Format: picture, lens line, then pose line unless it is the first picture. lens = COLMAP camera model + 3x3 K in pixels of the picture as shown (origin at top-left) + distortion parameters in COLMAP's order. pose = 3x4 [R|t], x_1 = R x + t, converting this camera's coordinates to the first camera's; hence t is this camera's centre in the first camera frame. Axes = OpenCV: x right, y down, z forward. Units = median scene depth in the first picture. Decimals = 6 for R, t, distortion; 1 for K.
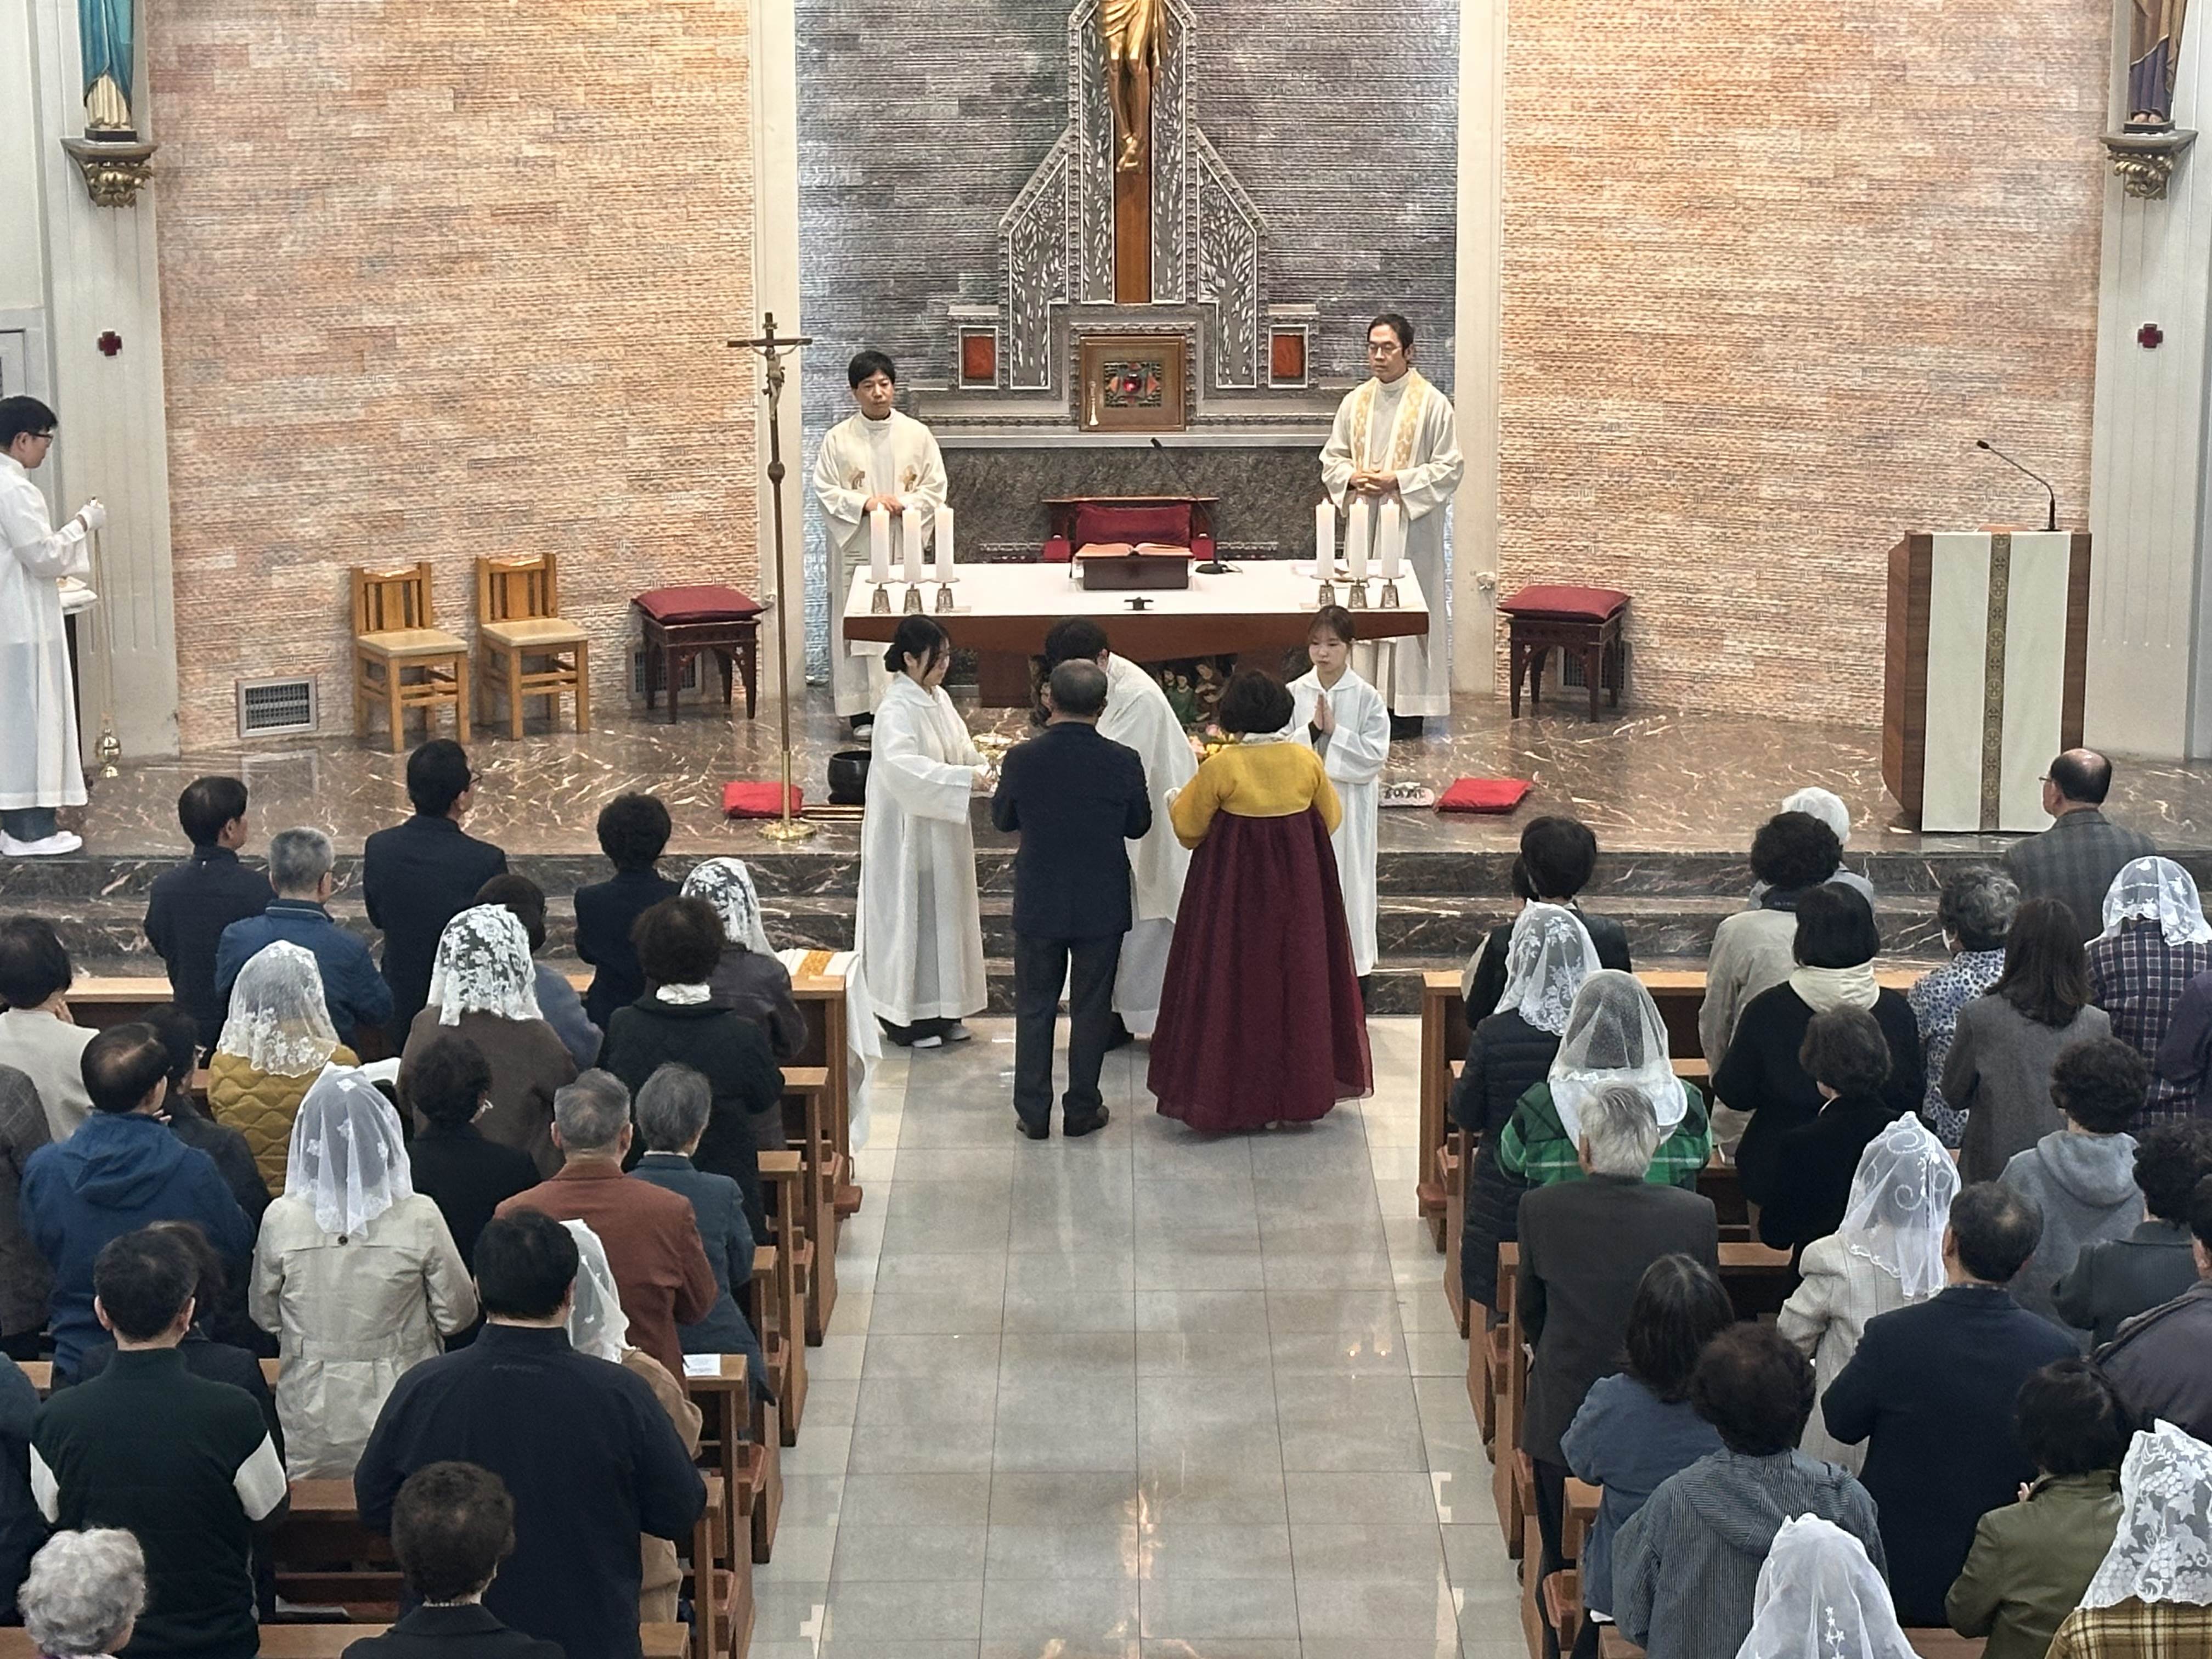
lens RADIAL K [[4860.0, 0, 1084.5], [0, 4860.0, 788.6], [0, 0, 1]] dist [0.186030, 0.000000]
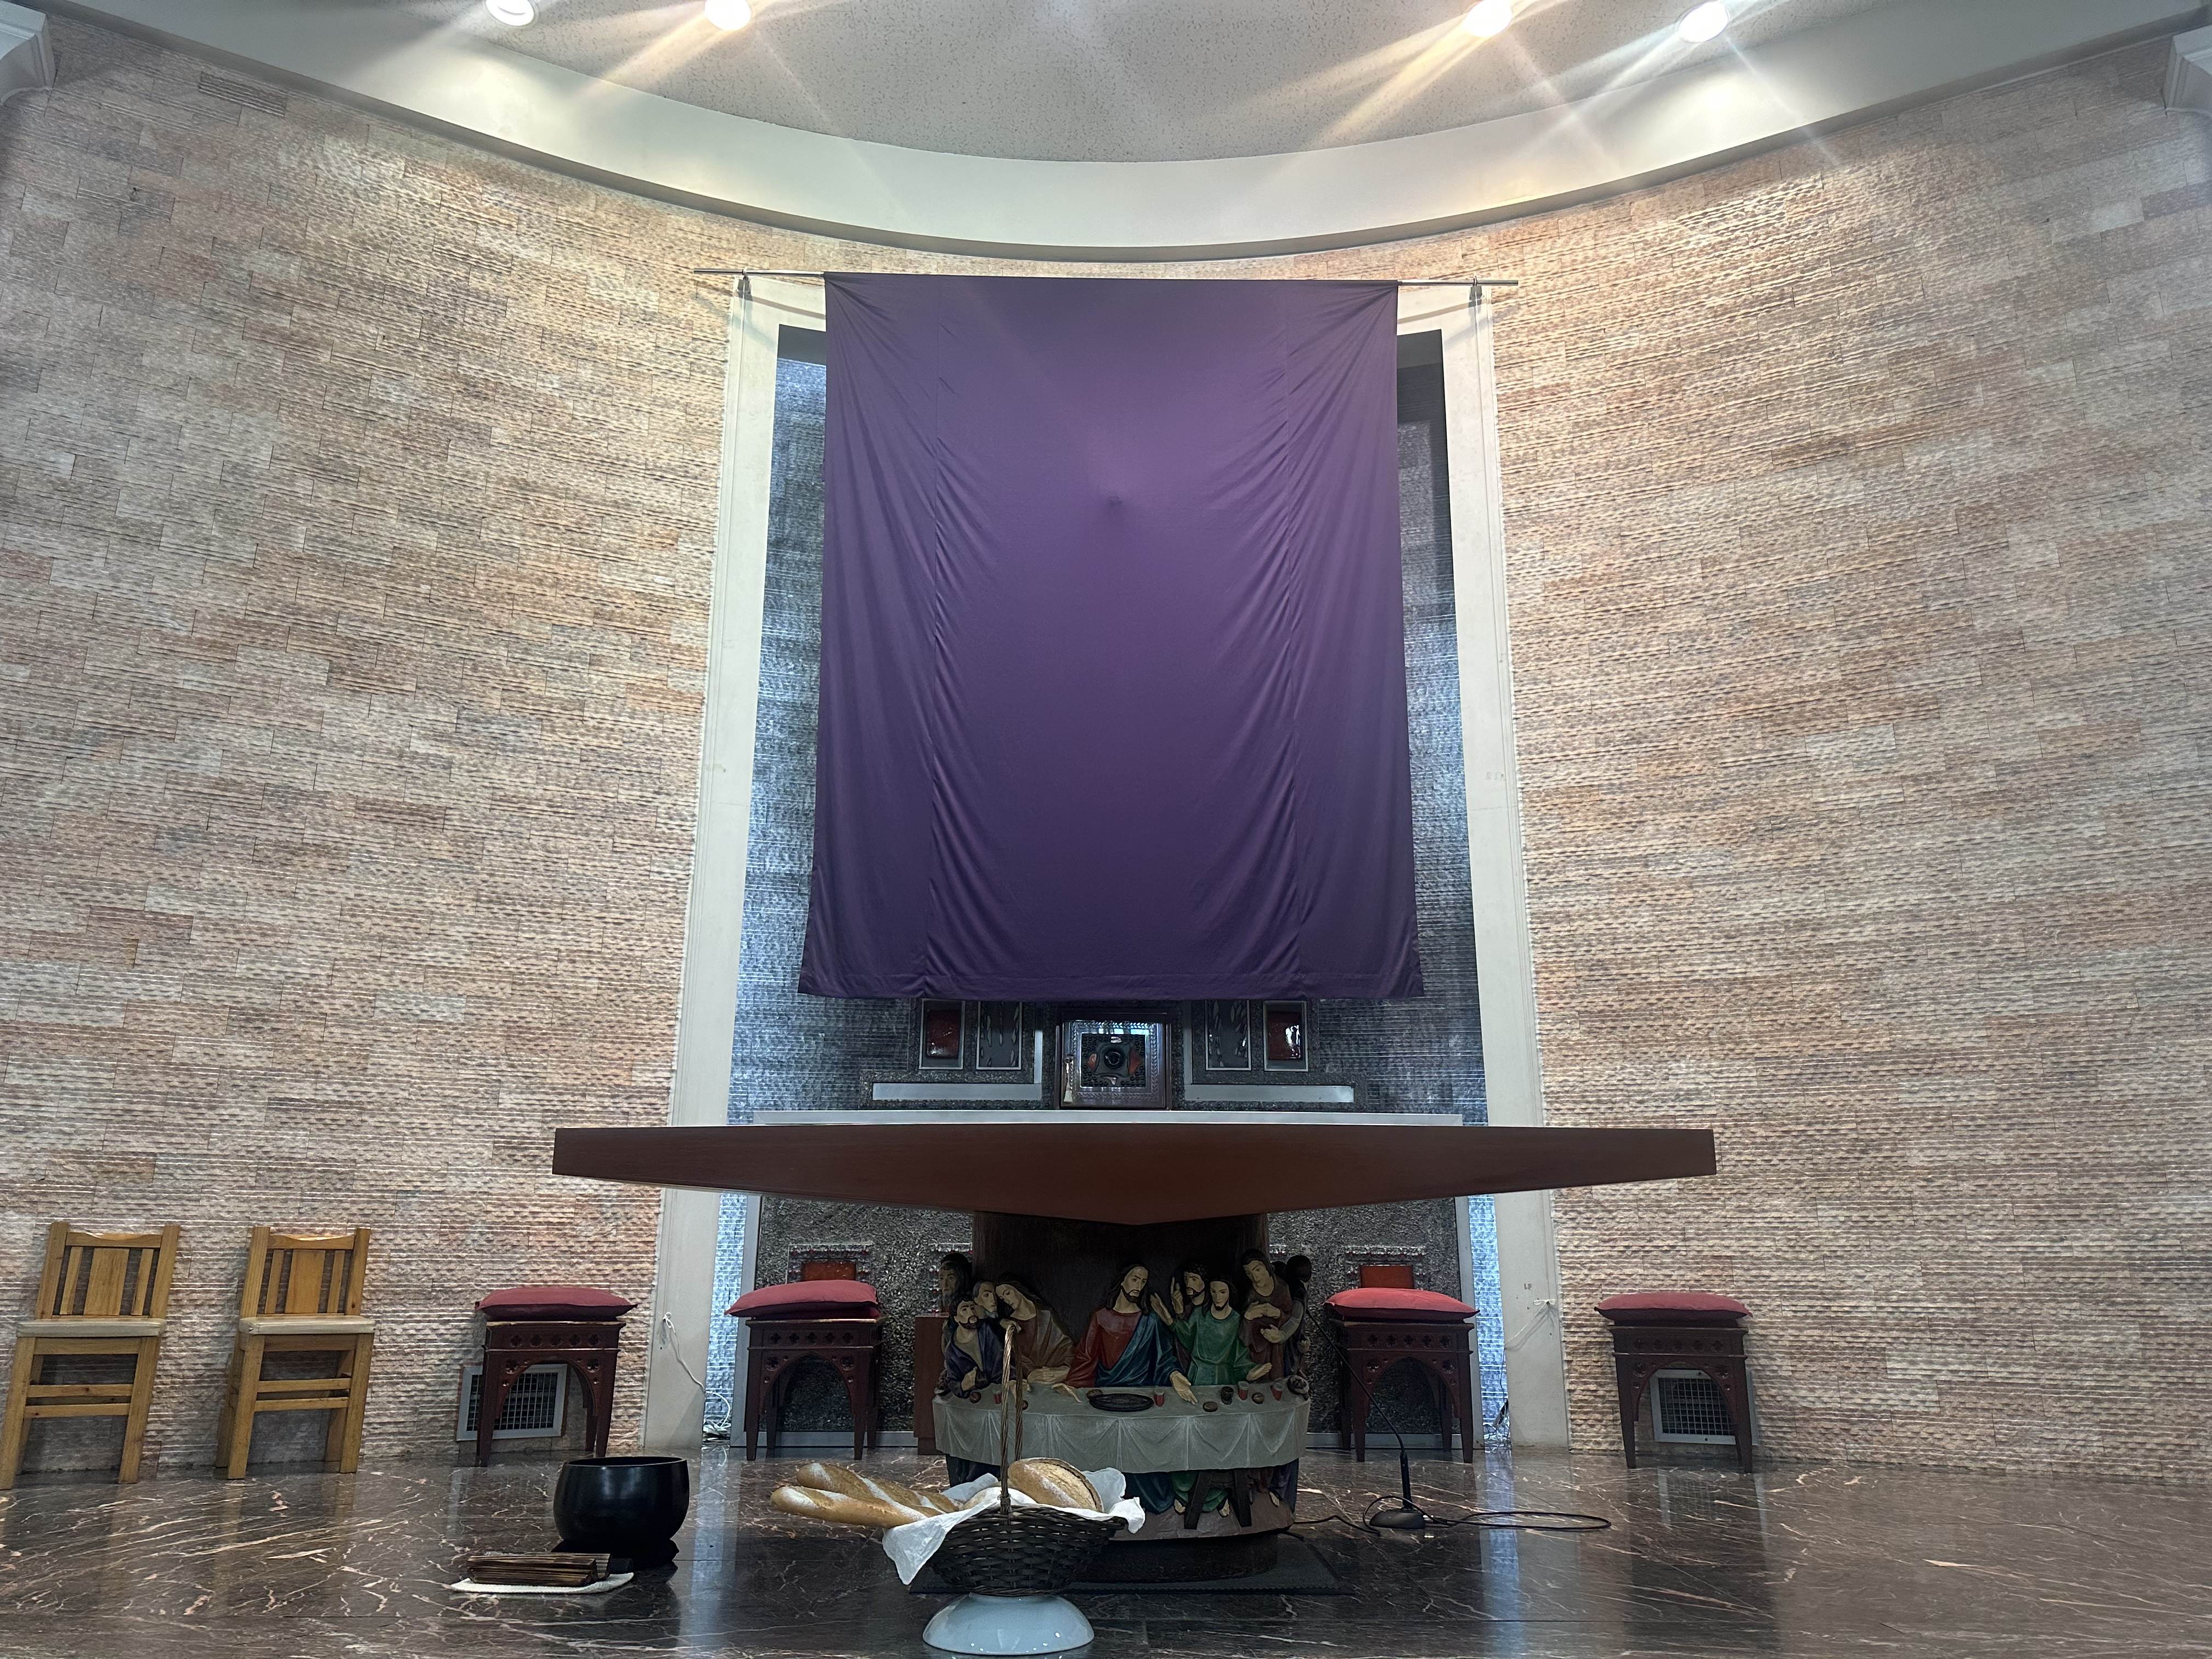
lens RADIAL K [[1542.7, 0, 1098.0], [0, 1542.7, 838.5], [0, 0, 1]] dist [0.043445, -0.056274]
pose [[0.999841, 0.013048, 0.012116, 0.003420], [-0.006037, 0.888552, -0.458736, 0.009511], [-0.016751, 0.458590, 0.888490, 0.759964]]
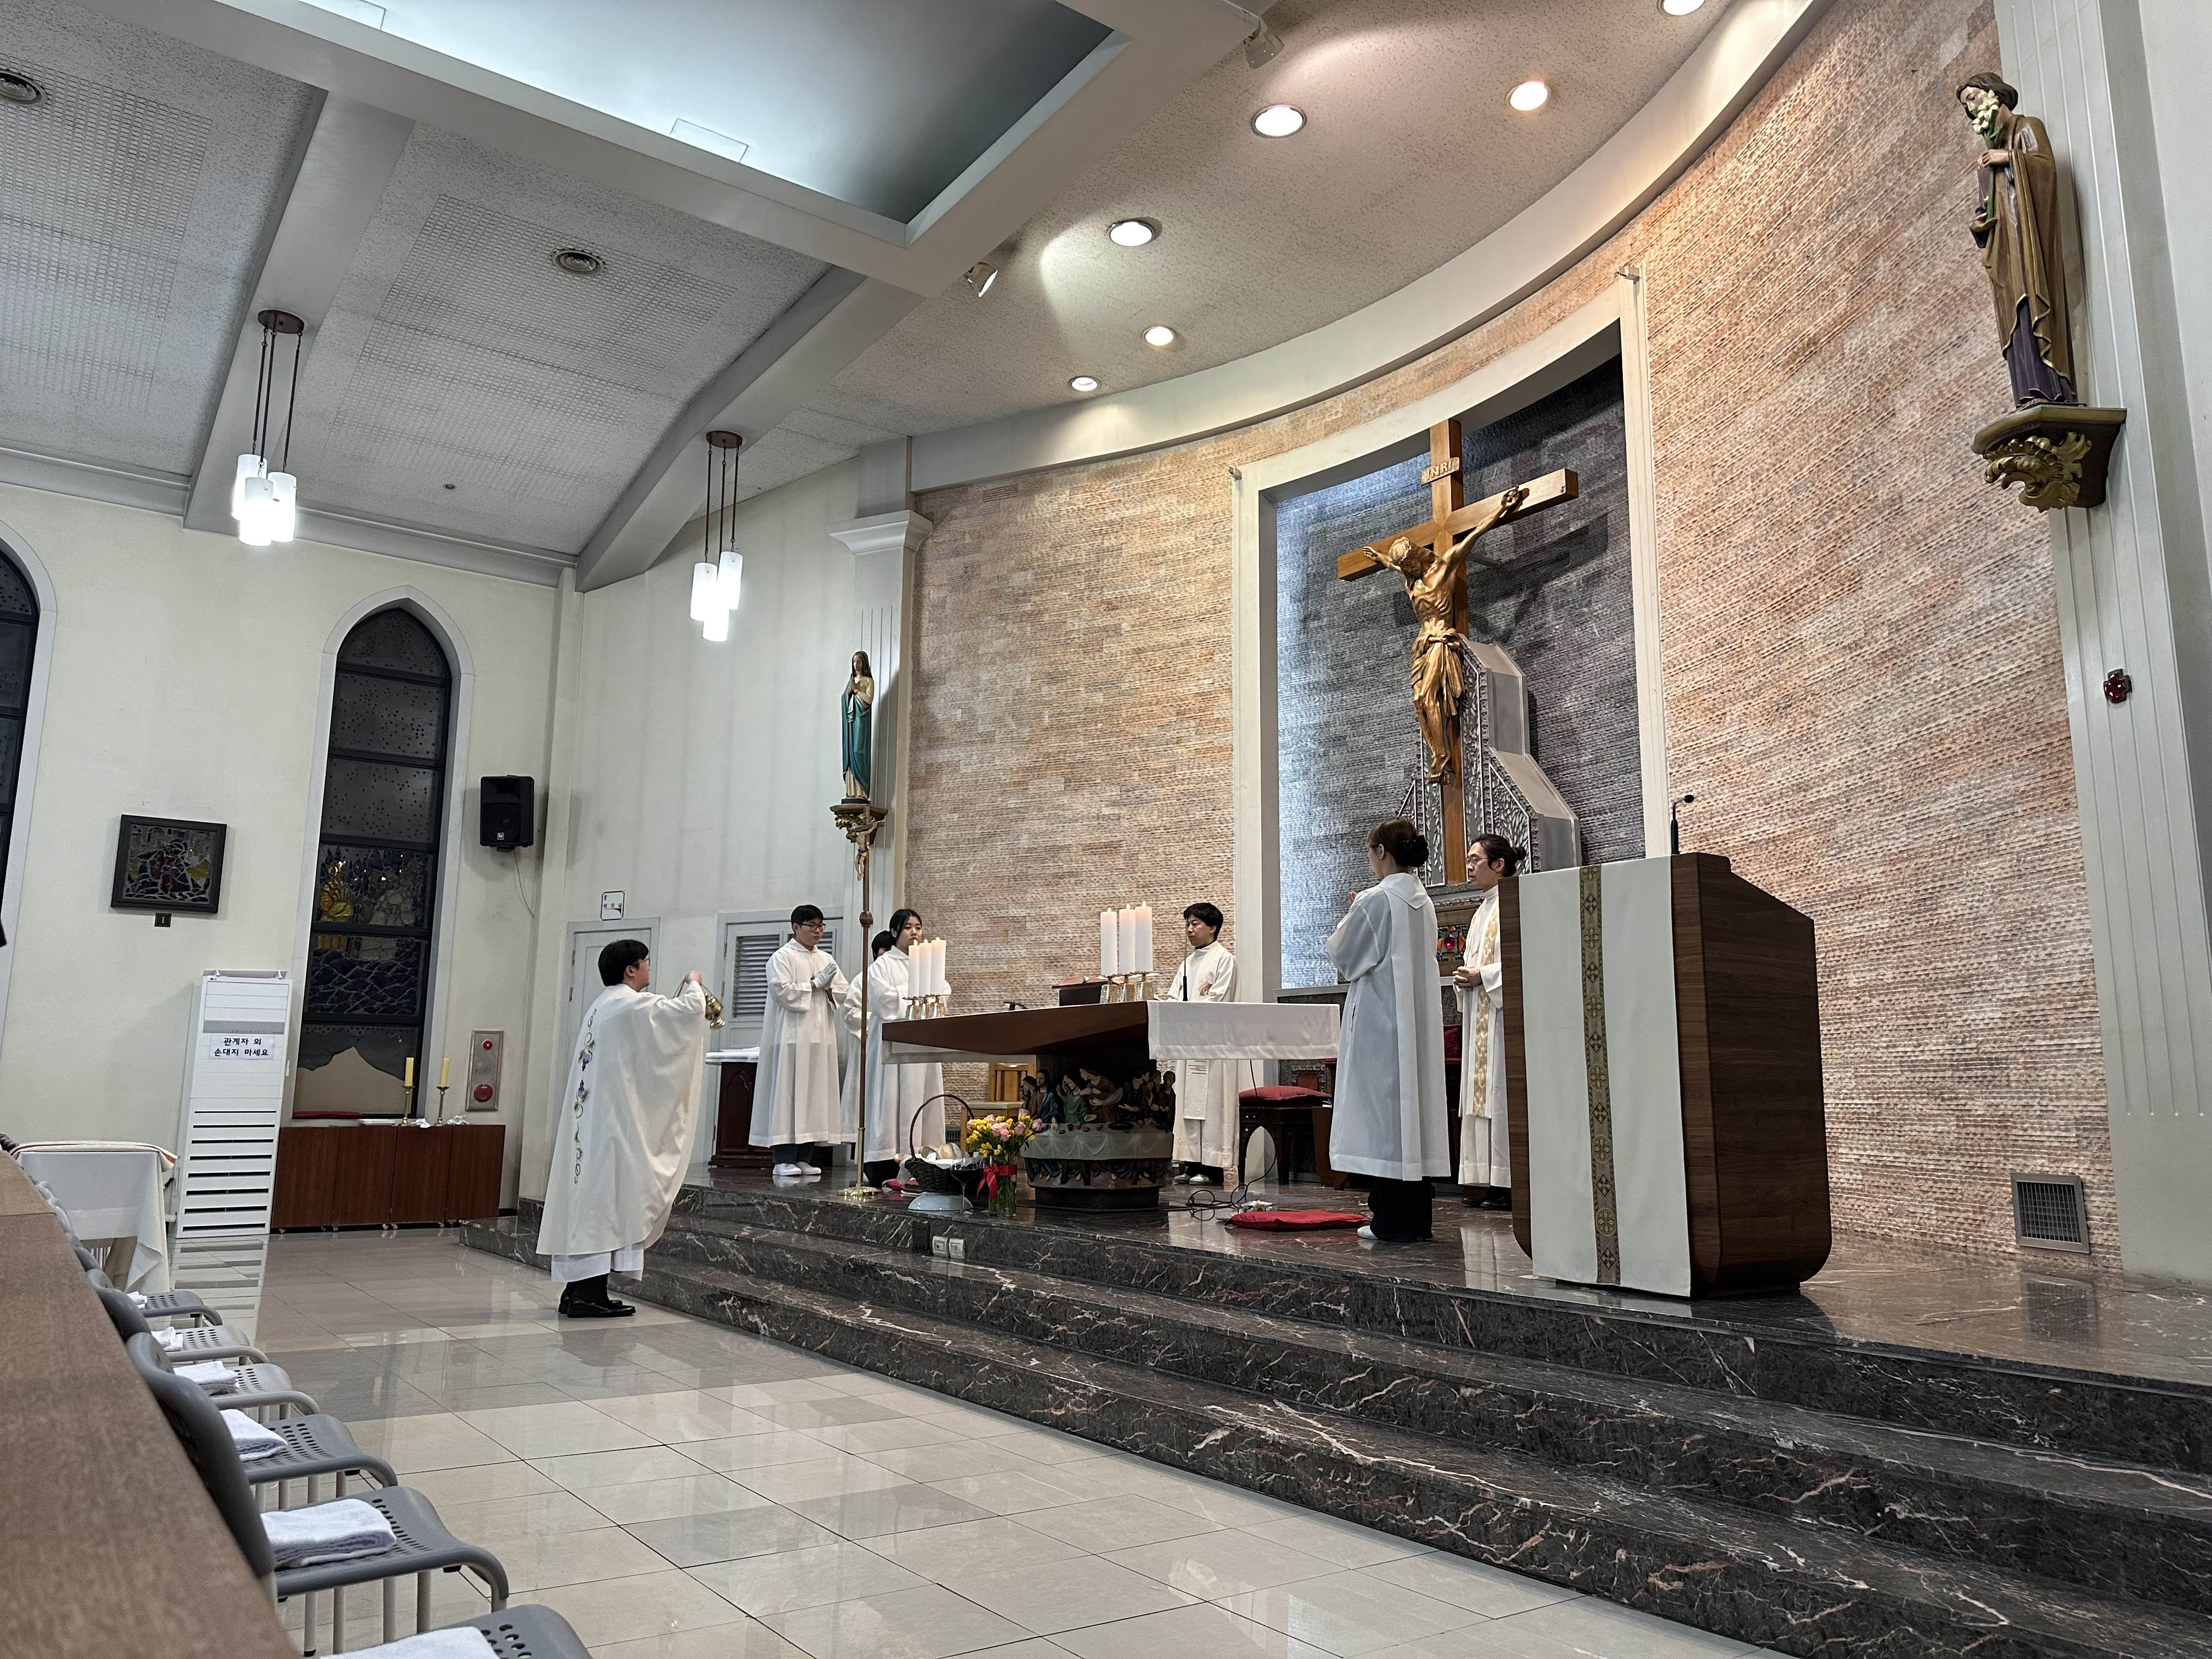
lens RADIAL K [[1542.7, 0, 1093.5], [0, 1542.7, 821.6], [0, 0, 1]] dist [0.043445, -0.056274]
pose [[0.577964, -0.133085, -0.805137, 0.299949], [-0.177337, 0.942553, -0.283099, 0.020117], [0.796561, 0.306402, 0.521161, 0.726924]]
